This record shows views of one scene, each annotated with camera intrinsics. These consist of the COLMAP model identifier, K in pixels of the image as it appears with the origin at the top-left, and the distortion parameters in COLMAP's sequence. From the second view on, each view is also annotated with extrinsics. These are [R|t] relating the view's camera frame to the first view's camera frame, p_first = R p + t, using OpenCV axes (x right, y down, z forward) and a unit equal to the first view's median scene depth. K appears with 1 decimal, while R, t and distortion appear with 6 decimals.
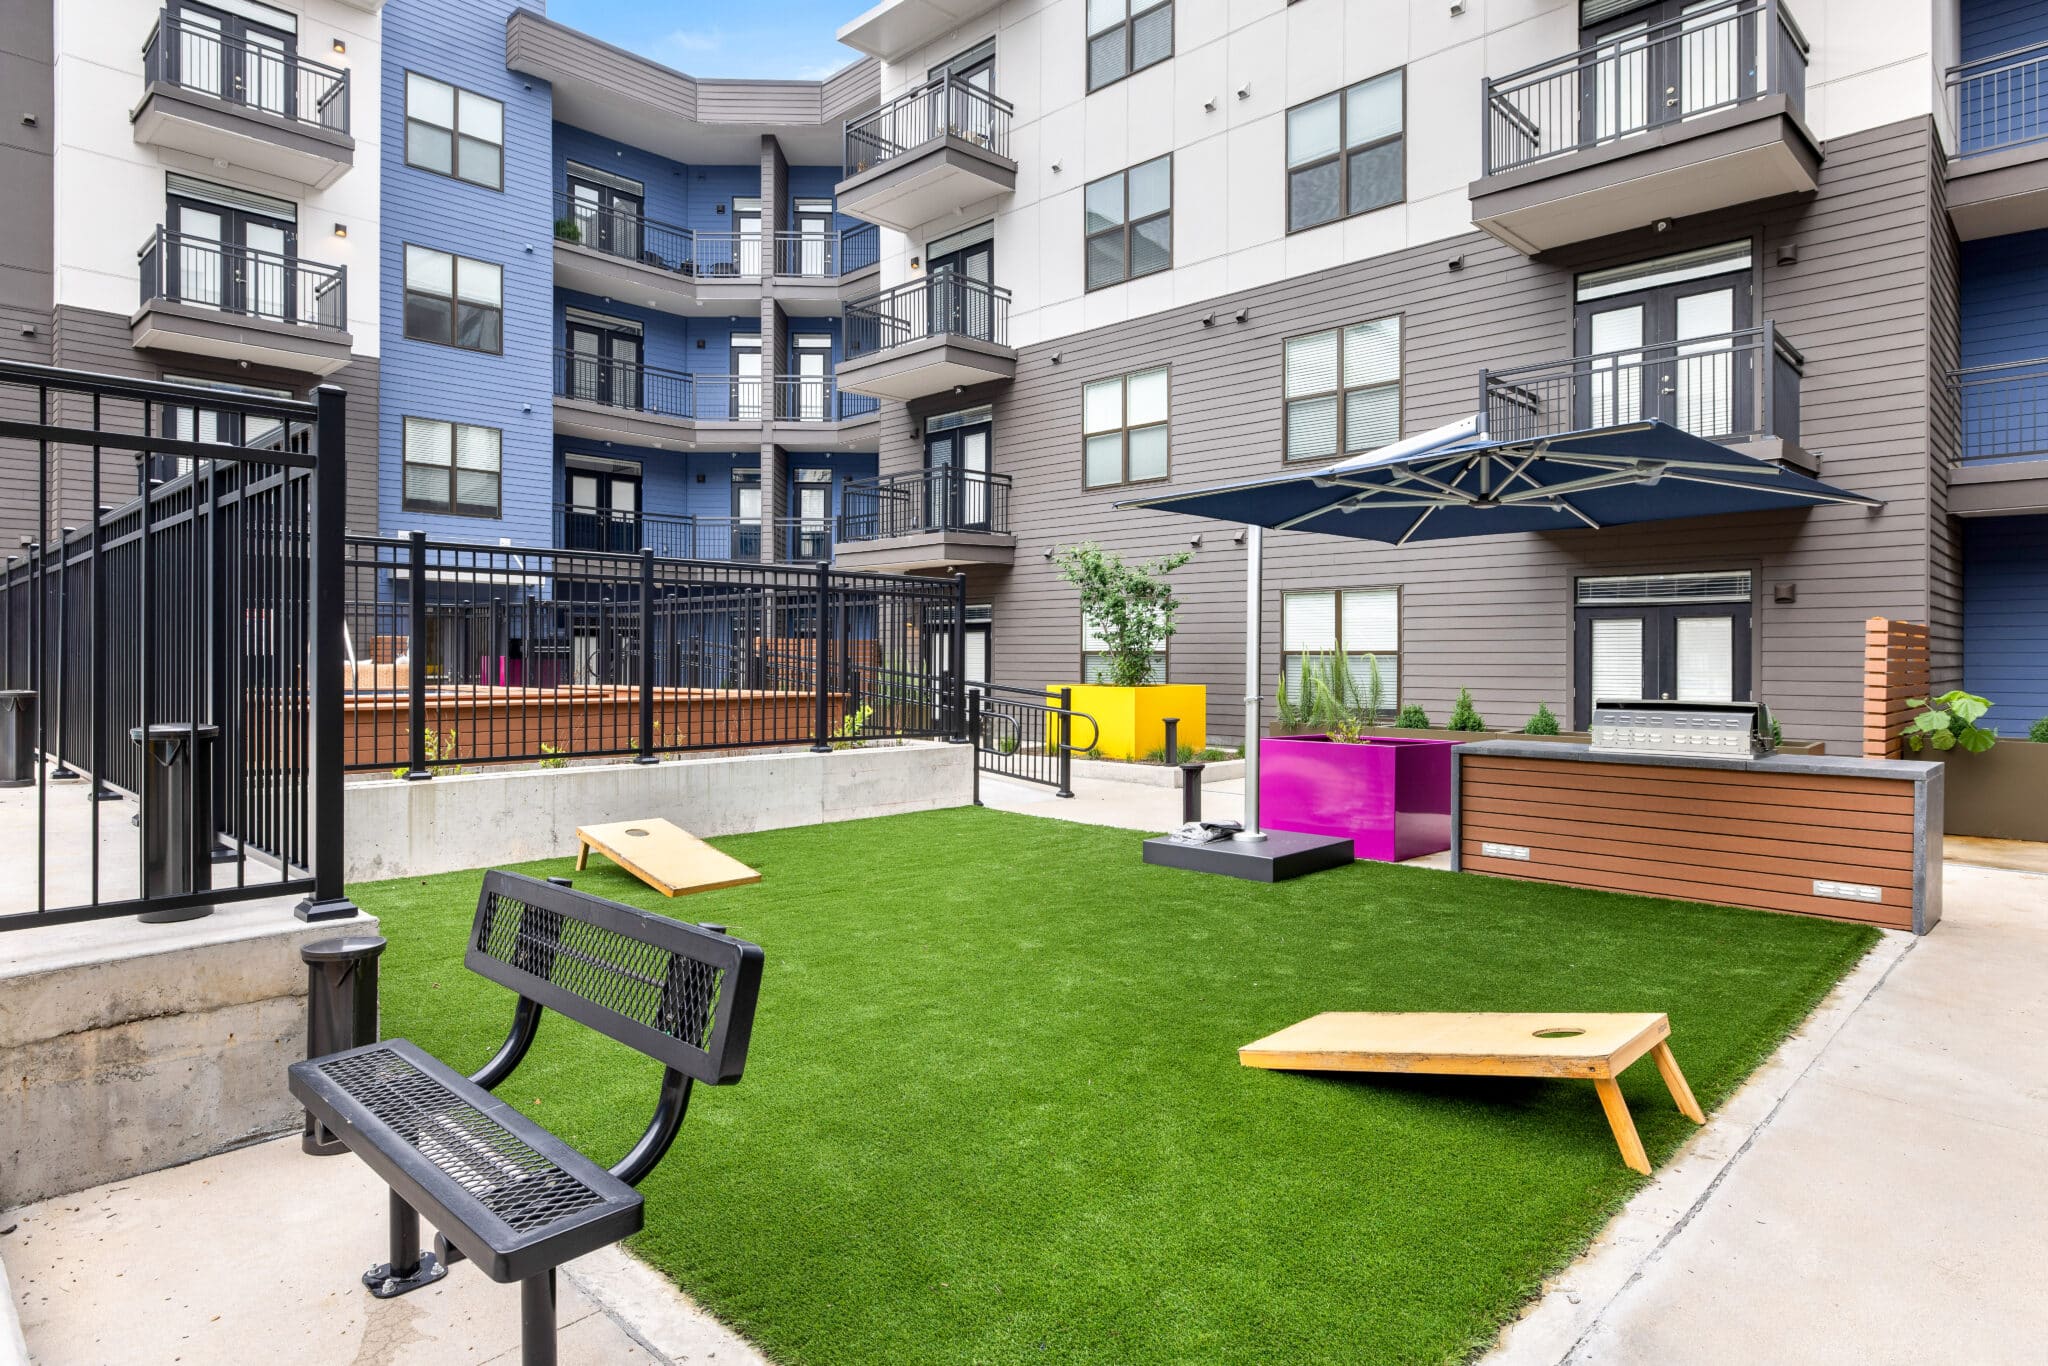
lens RADIAL K [[1156.1, 0, 1034.1], [0, 1156.1, 682.6], [0, 0, 1]] dist [-0.025757, -0.007424]
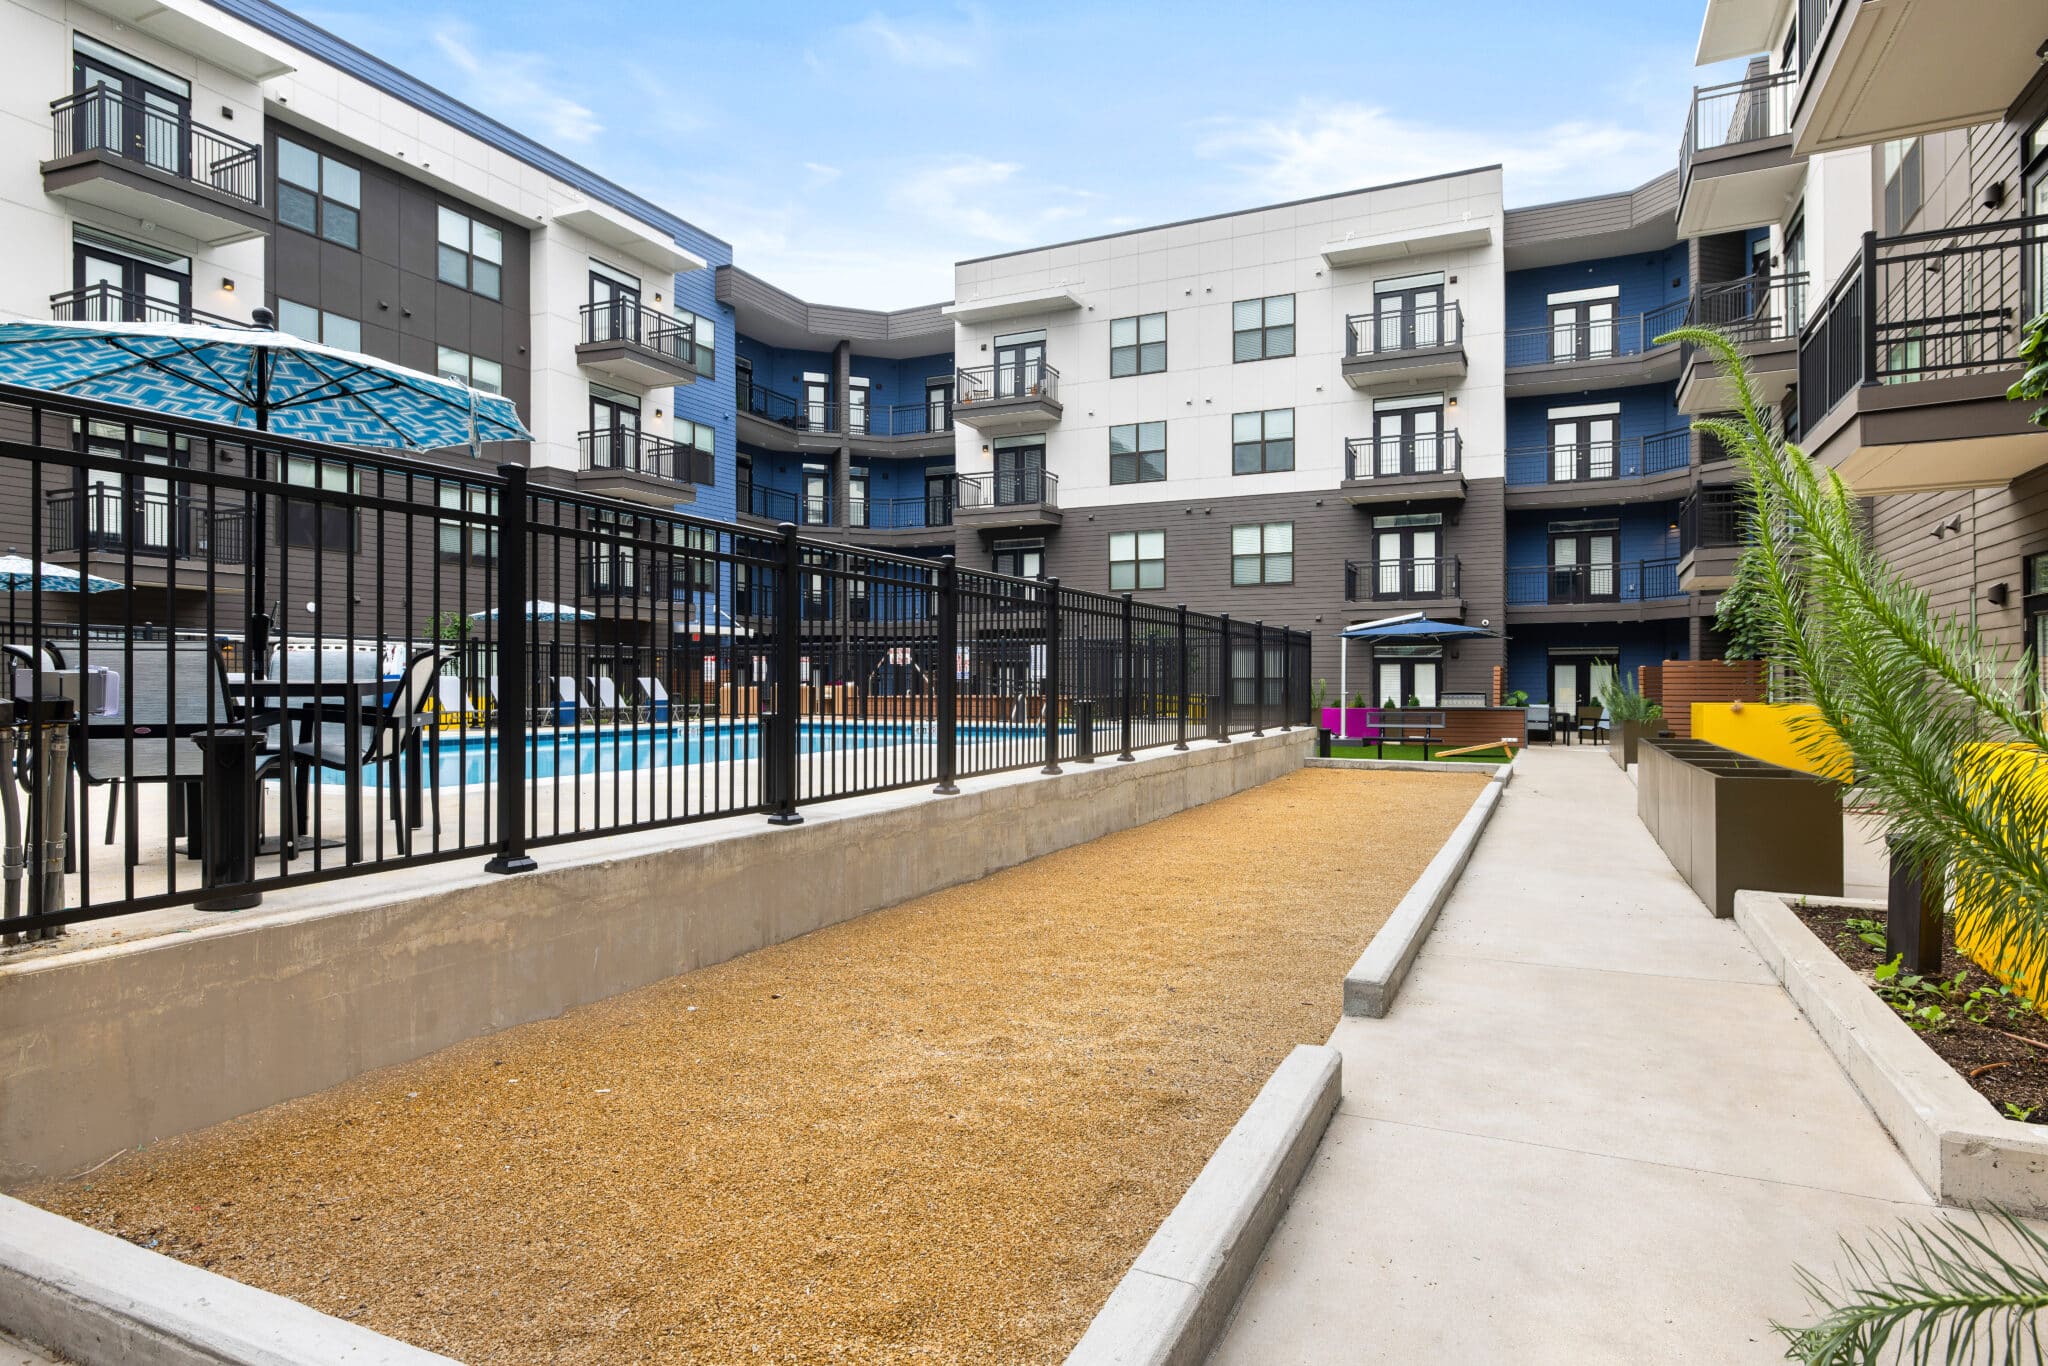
lens RADIAL K [[1156.1, 0, 1021.5], [0, 1156.1, 688.1], [0, 0, 1]] dist [-0.025757, -0.007424]
pose [[0.953242, -0.003652, 0.302185, -0.569727], [0.007860, 0.999888, -0.012710, 0.010124], [-0.302105, 0.014491, 0.953165, -0.631199]]
